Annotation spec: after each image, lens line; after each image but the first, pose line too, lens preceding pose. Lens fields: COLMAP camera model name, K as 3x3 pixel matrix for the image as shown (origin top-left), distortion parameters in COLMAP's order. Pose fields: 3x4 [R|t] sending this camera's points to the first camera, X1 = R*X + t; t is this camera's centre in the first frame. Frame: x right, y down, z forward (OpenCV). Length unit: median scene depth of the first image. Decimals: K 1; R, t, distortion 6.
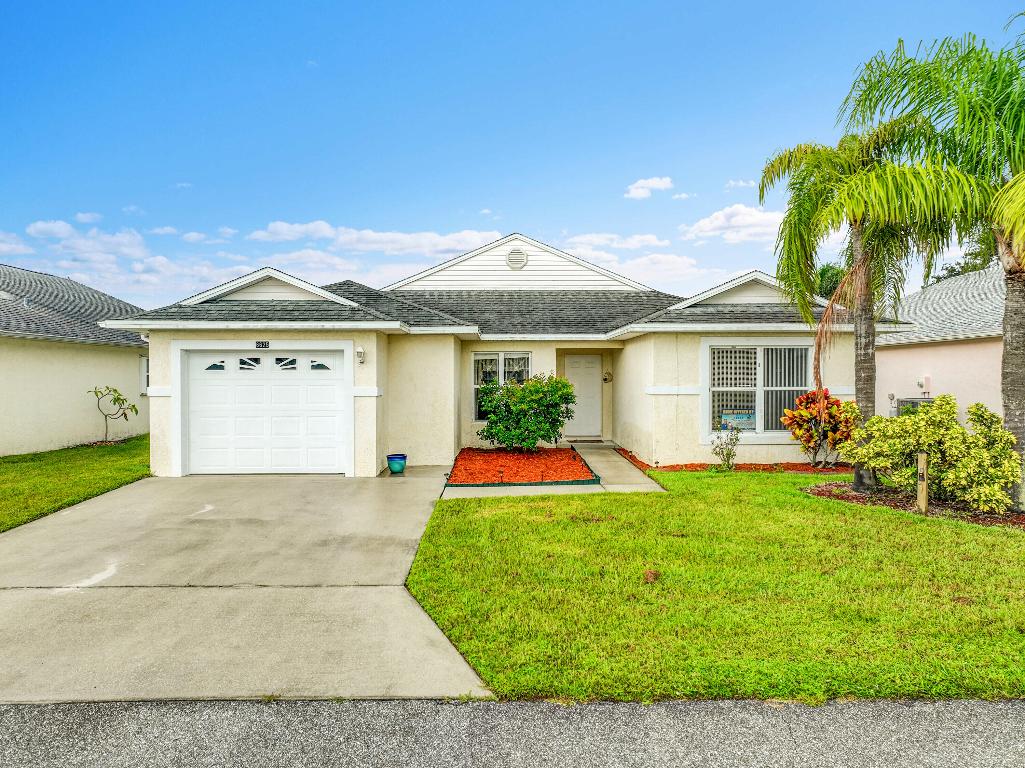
lens RADIAL K [[723.0, 0, 512.4], [0, 723.0, 377.2], [0, 0, 1]] dist [-0.002246, 0.018065]
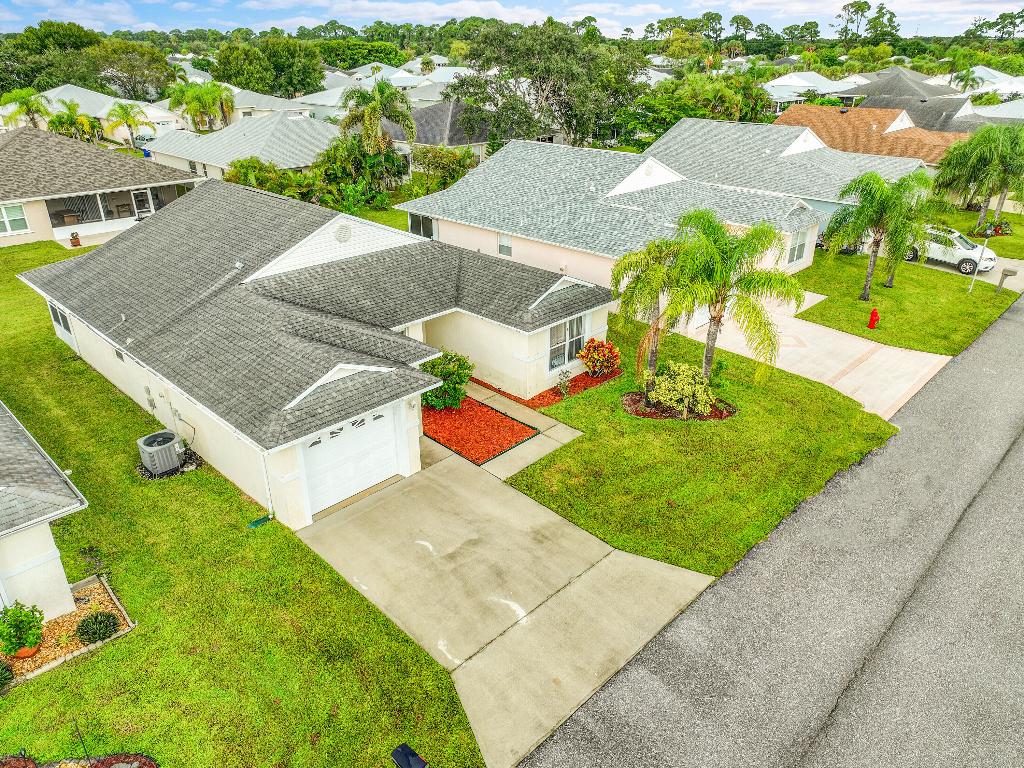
lens RADIAL K [[722.3, 0, 511.9], [0, 722.3, 377.2], [0, 0, 1]] dist [-0.002246, 0.018065]
pose [[0.706247, -0.296885, 0.642709, -0.974602], [0.003491, 0.909274, 0.416183, -0.679816], [-0.707957, -0.291684, 0.643208, -0.080999]]
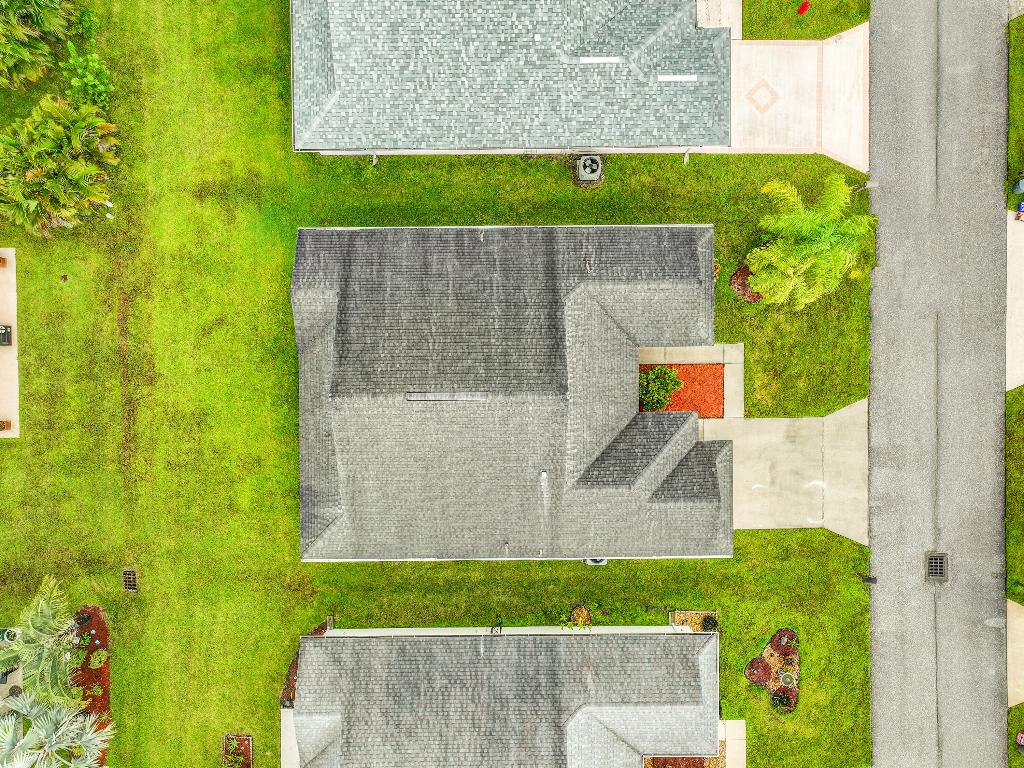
lens RADIAL K [[722.3, 0, 511.9], [0, 722.3, 377.2], [0, 0, 1]] dist [-0.002246, 0.018065]
pose [[0.002914, -0.999978, -0.005919, 0.073817], [0.002641, -0.005912, 0.999979, -2.465827], [-0.999992, -0.002930, 0.002624, 1.666432]]
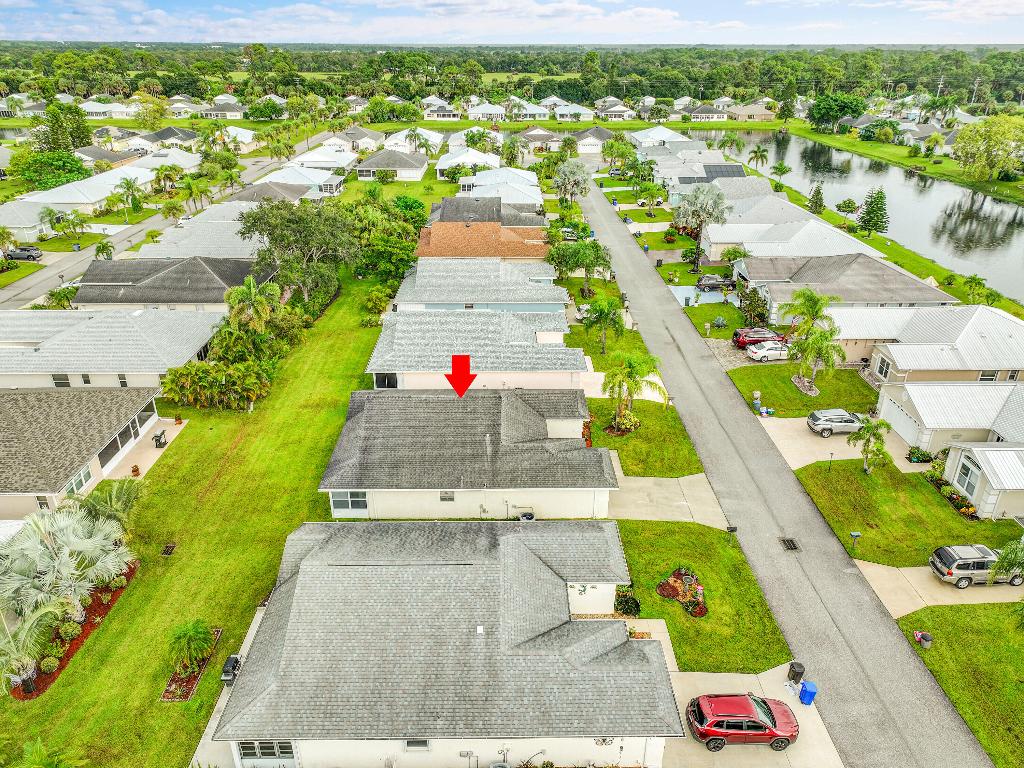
lens RADIAL K [[722.3, 0, 511.9], [0, 722.3, 377.2], [0, 0, 1]] dist [-0.002246, 0.018065]
pose [[-0.001482, -0.415364, 0.909654, -3.440819], [0.001094, 0.909654, 0.415365, -1.983830], [-0.999998, 0.001611, -0.000894, 1.449901]]
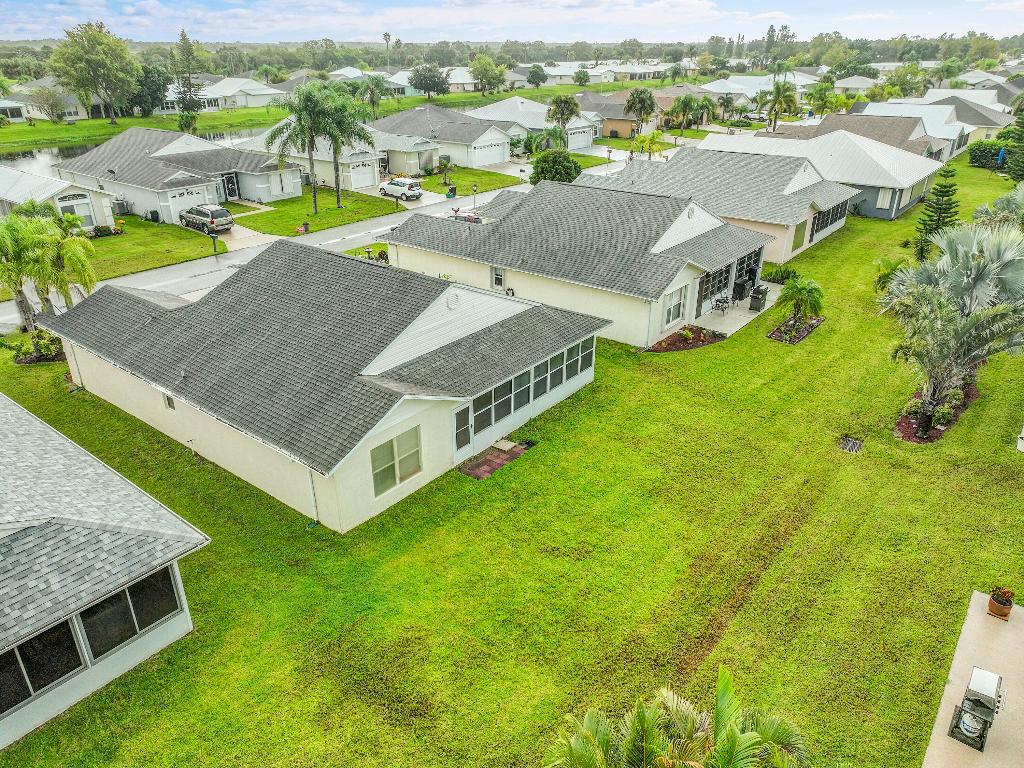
lens RADIAL K [[722.3, 0, 511.9], [0, 722.3, 377.2], [0, 0, 1]] dist [-0.002246, 0.018065]
pose [[-0.630580, 0.324596, -0.704986, 1.257691], [-0.002186, 0.907596, 0.419838, -0.843056], [0.776121, 0.266282, -0.571603, 3.425318]]
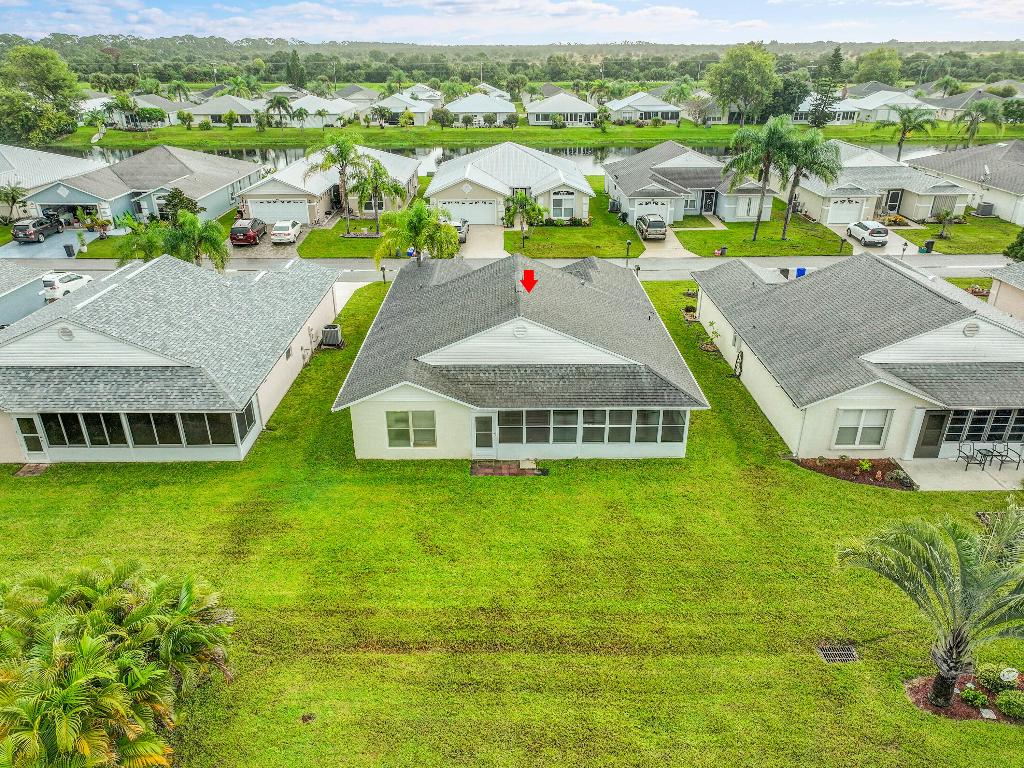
lens RADIAL K [[722.3, 0, 511.9], [0, 722.3, 377.2], [0, 0, 1]] dist [-0.002246, 0.018065]
pose [[-0.999956, -0.001119, 0.009352, 0.012047], [0.002910, 0.907618, 0.419787, -1.034300], [-0.008958, 0.419795, -0.907575, 4.236250]]
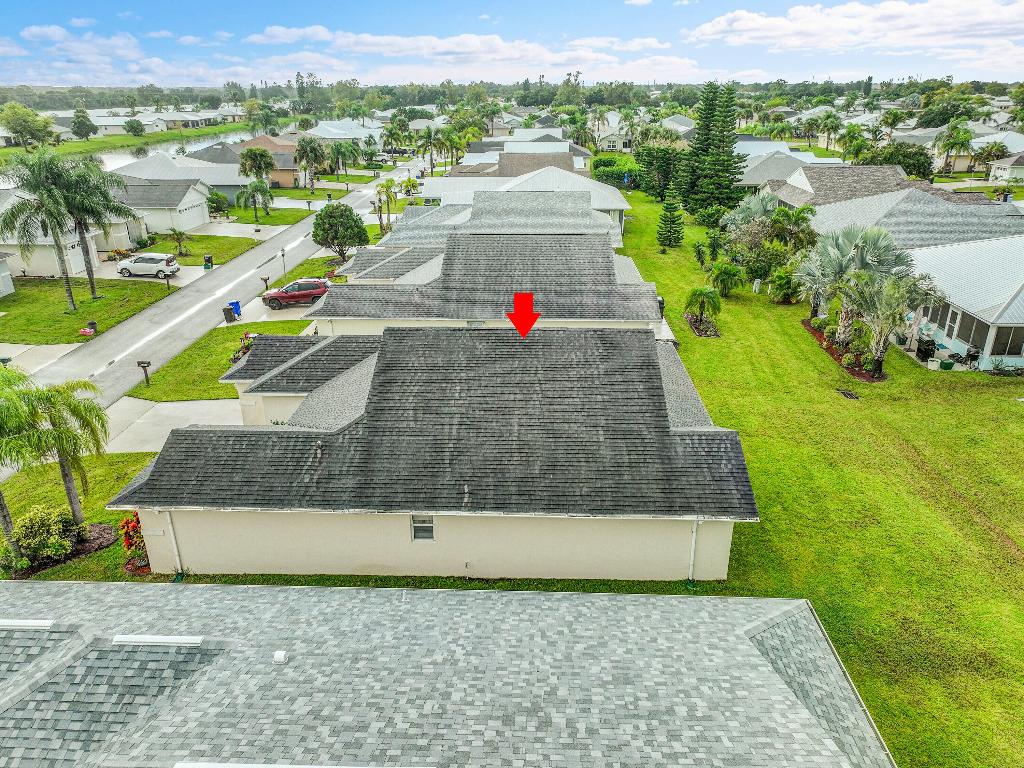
lens RADIAL K [[722.3, 0, 511.9], [0, 722.3, 377.2], [0, 0, 1]] dist [-0.002246, 0.018065]
pose [[-0.054017, 0.371419, -0.926893, 1.842719], [0.000653, 0.928261, 0.371929, -0.894522], [0.998540, 0.019485, -0.050384, 1.948964]]
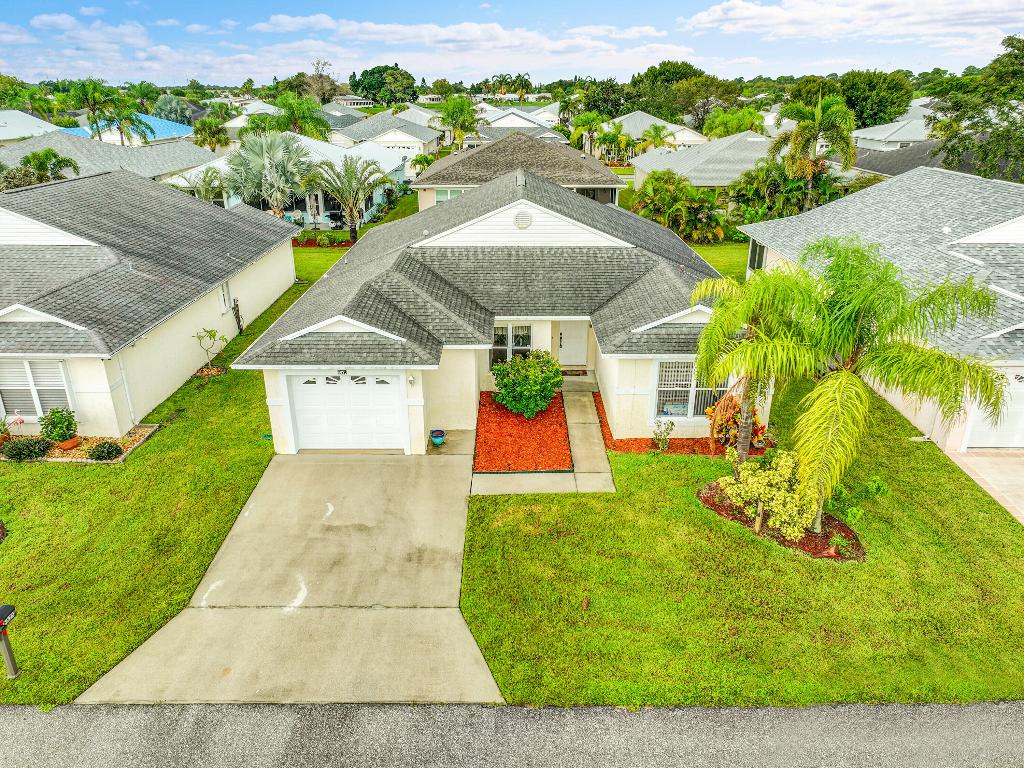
lens RADIAL K [[722.3, 0, 511.9], [0, 722.3, 377.2], [0, 0, 1]] dist [-0.002246, 0.018065]
pose [[0.999866, 0.003809, -0.015913, 0.012041], [0.002276, 0.930680, 0.365826, -0.546878], [0.016203, -0.365814, 0.930547, -0.320740]]
